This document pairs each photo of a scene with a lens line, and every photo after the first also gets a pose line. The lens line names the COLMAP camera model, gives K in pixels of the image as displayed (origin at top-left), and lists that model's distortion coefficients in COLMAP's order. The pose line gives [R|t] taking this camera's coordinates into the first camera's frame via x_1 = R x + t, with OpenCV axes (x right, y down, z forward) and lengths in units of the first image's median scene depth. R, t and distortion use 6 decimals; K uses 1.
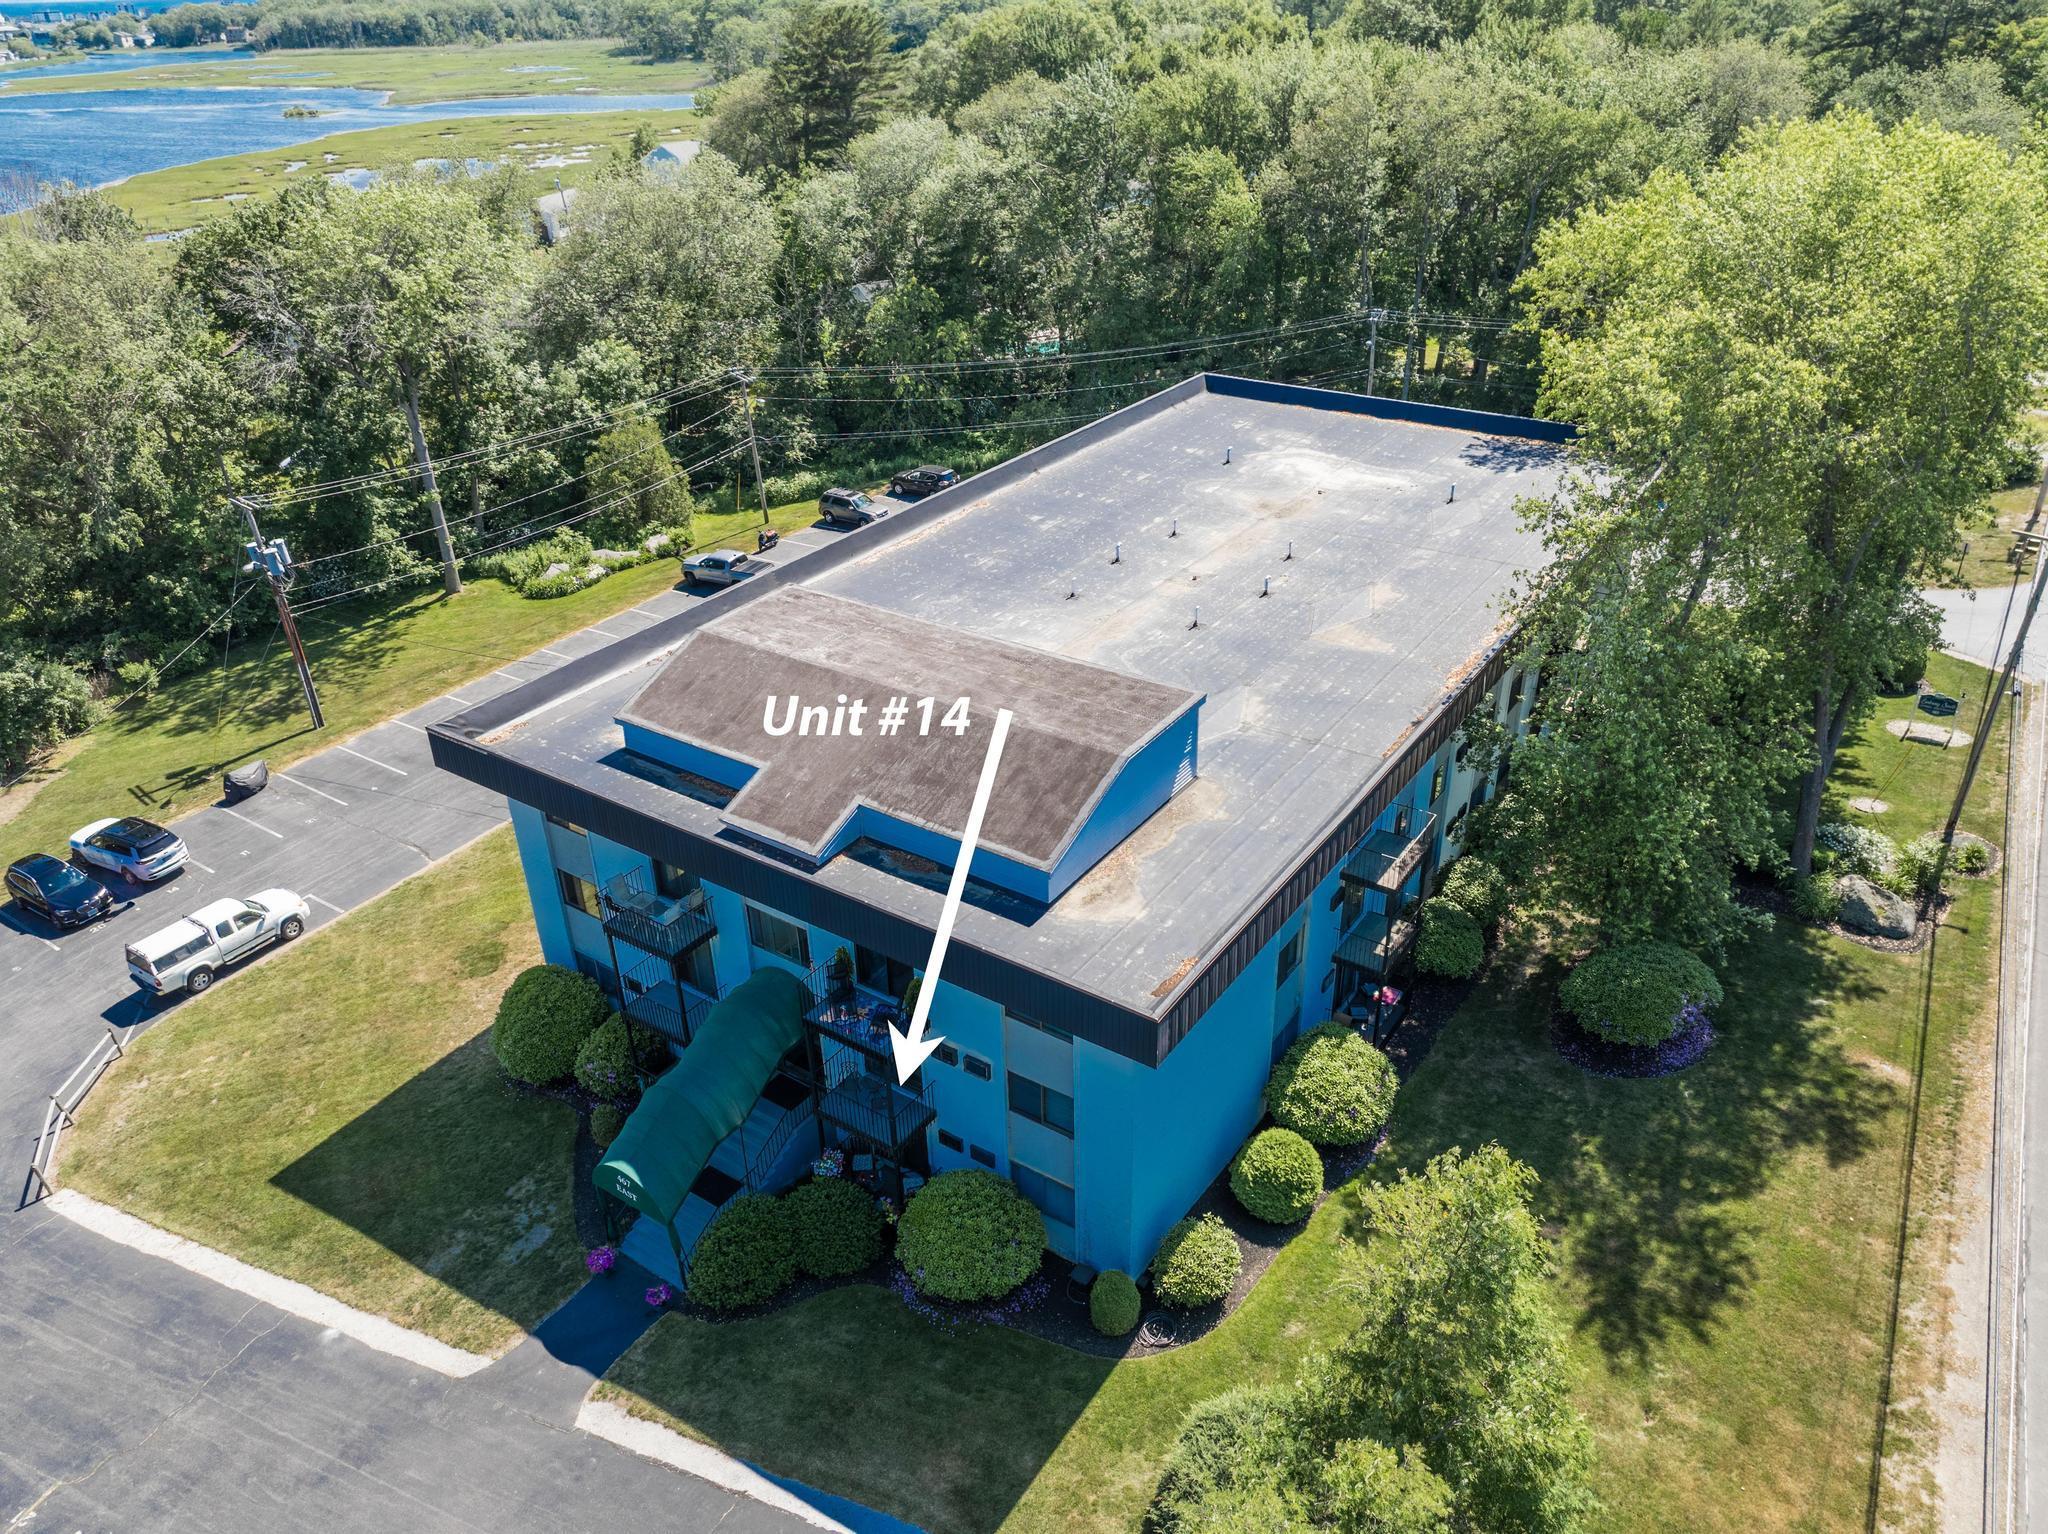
lens RADIAL K [[1424.2, 0, 1031.4], [0, 1424.2, 771.7], [0, 0, 1]] dist [-0.028925, 0.018841]
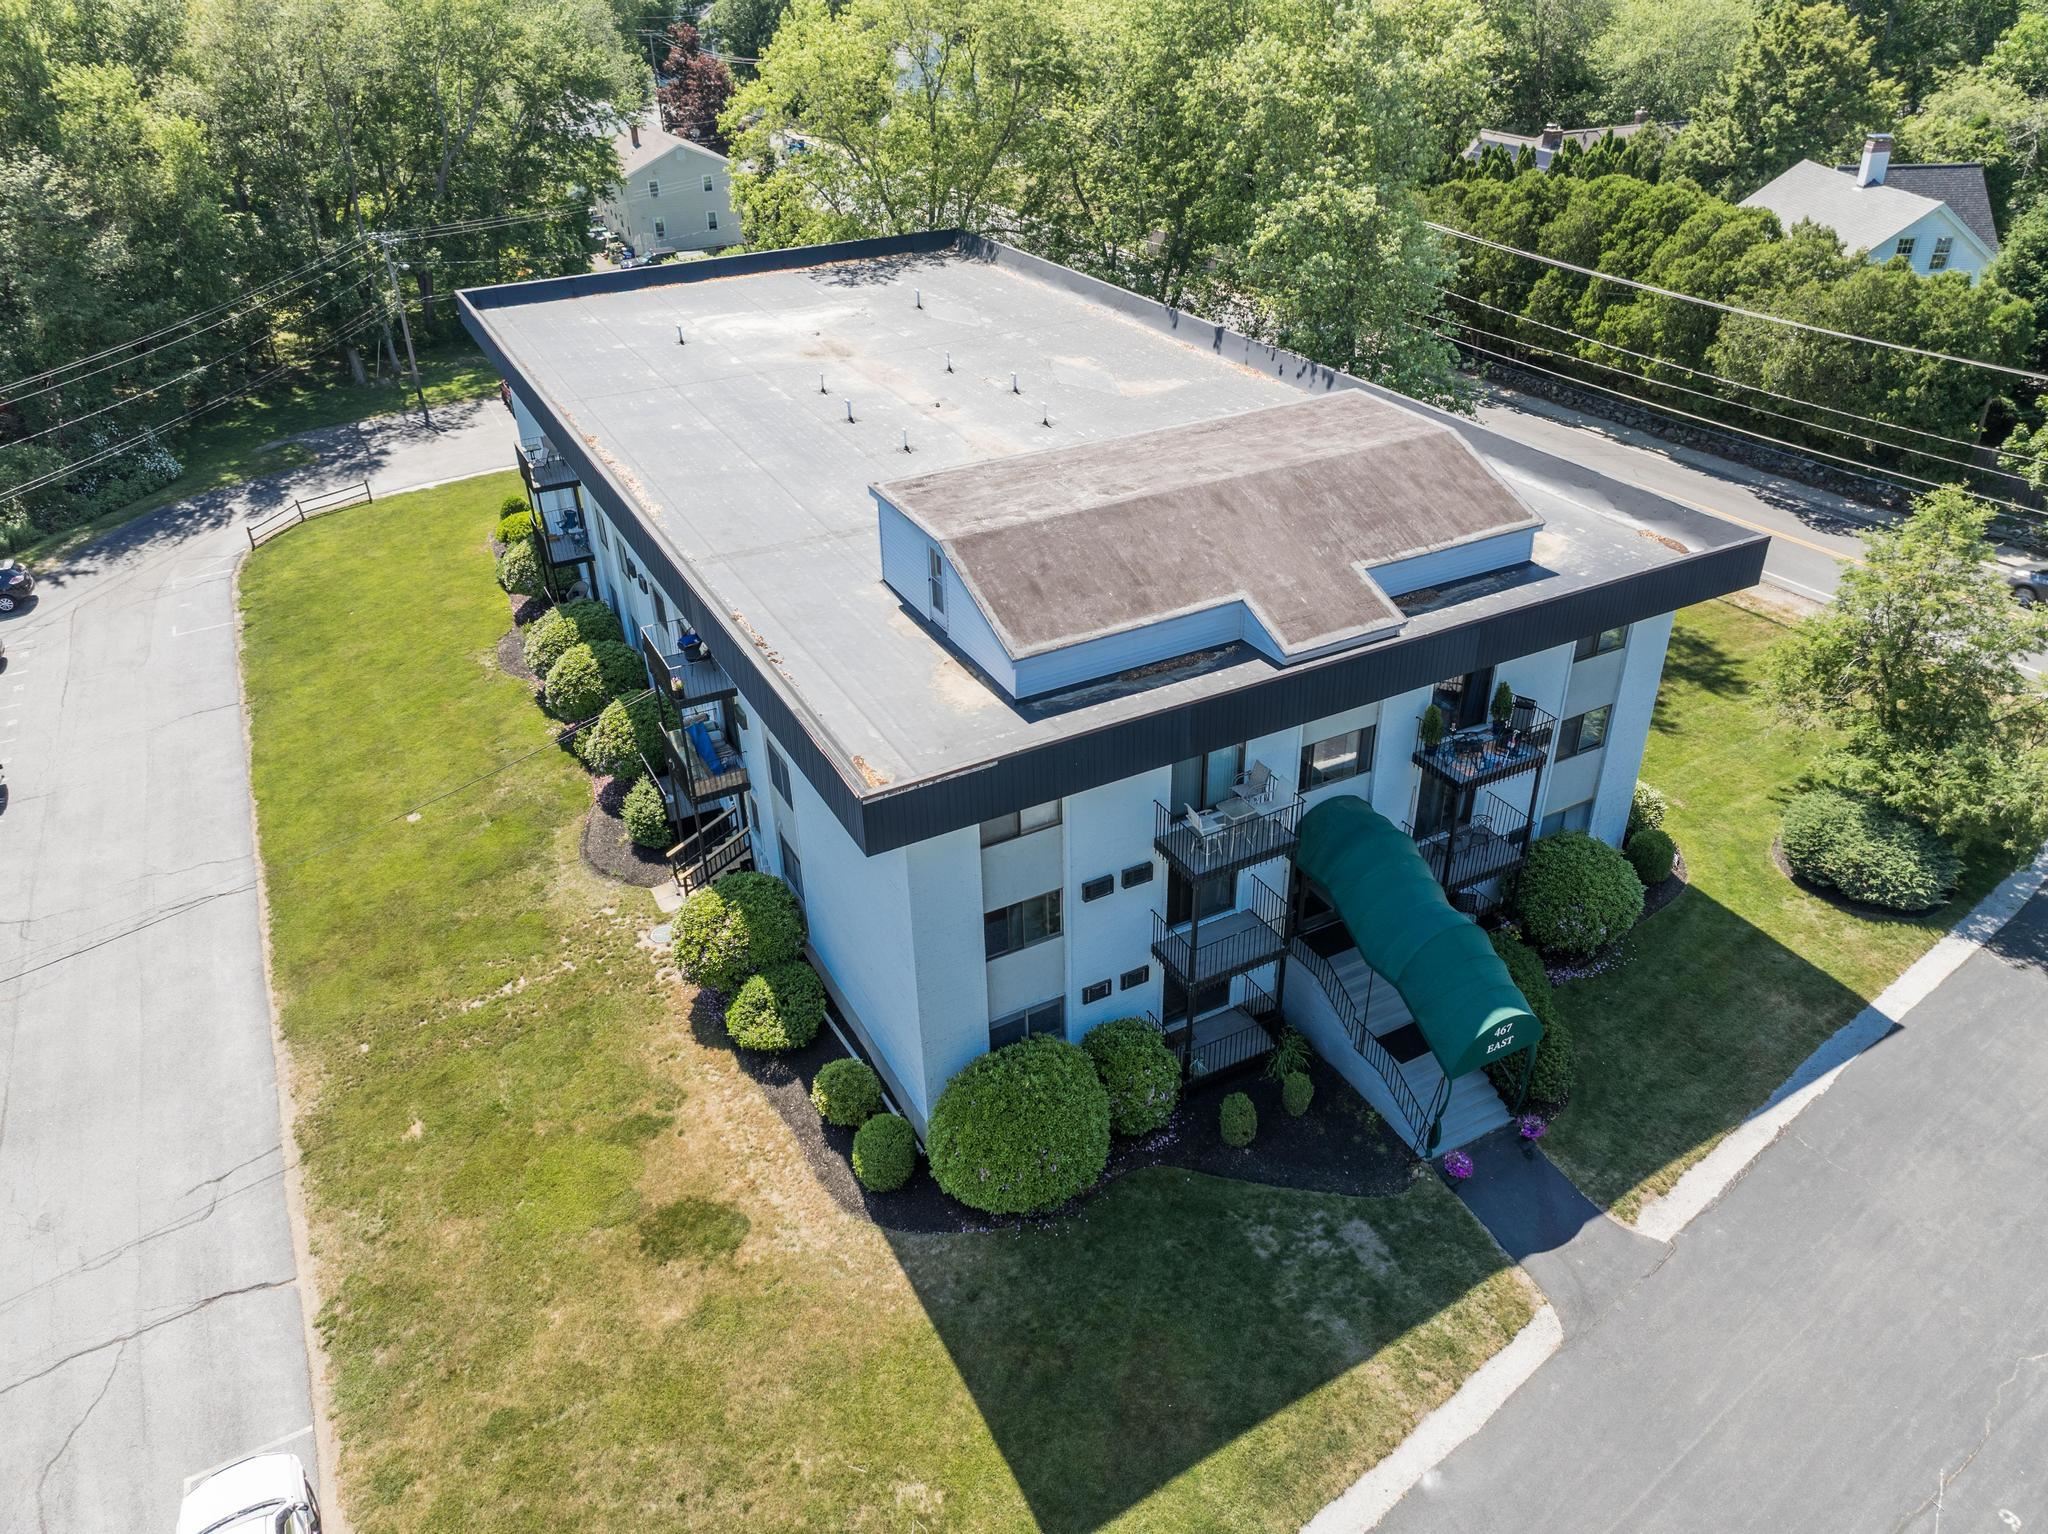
lens RADIAL K [[1424.2, 0, 1035.3], [0, 1424.2, 748.2], [0, 0, 1]] dist [-0.028925, 0.018841]
pose [[0.469340, -0.439909, 0.765637, -0.986717], [0.441671, 0.867765, 0.227841, -0.182307], [-0.764622, 0.231225, 0.601571, 0.638645]]
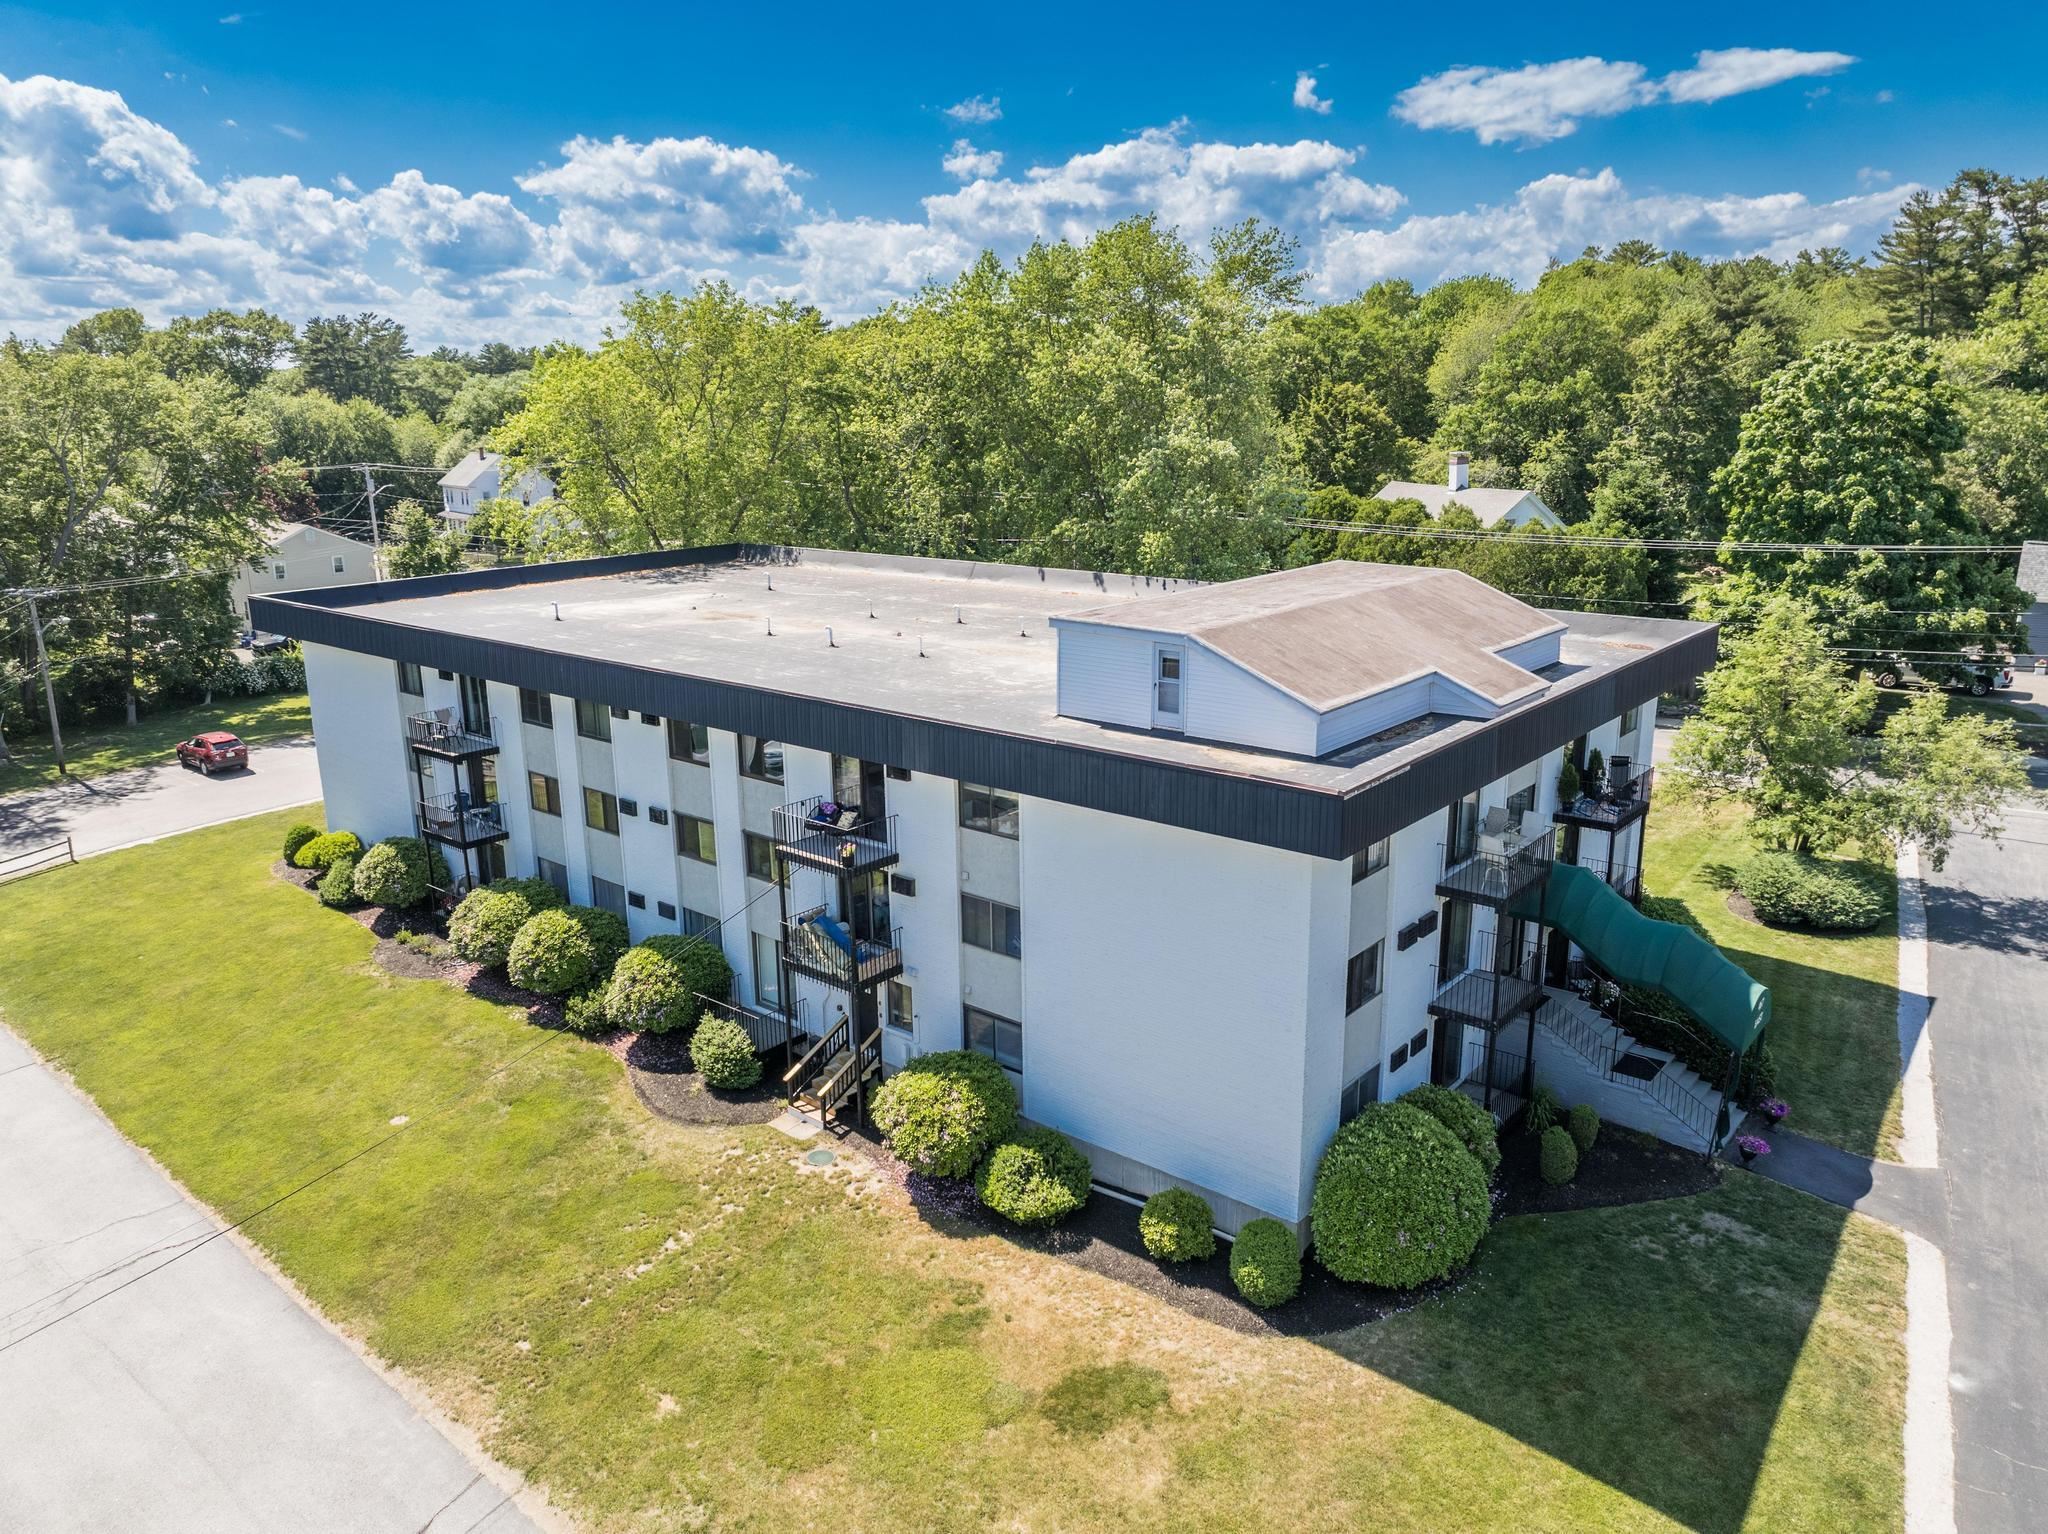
lens RADIAL K [[1424.2, 0, 1032.0], [0, 1424.2, 765.9], [0, 0, 1]] dist [-0.028925, 0.018841]
pose [[0.099449, -0.226642, 0.968888, -1.196839], [0.495836, 0.855499, 0.149224, -0.231539], [-0.862703, 0.465569, 0.197456, 1.132136]]
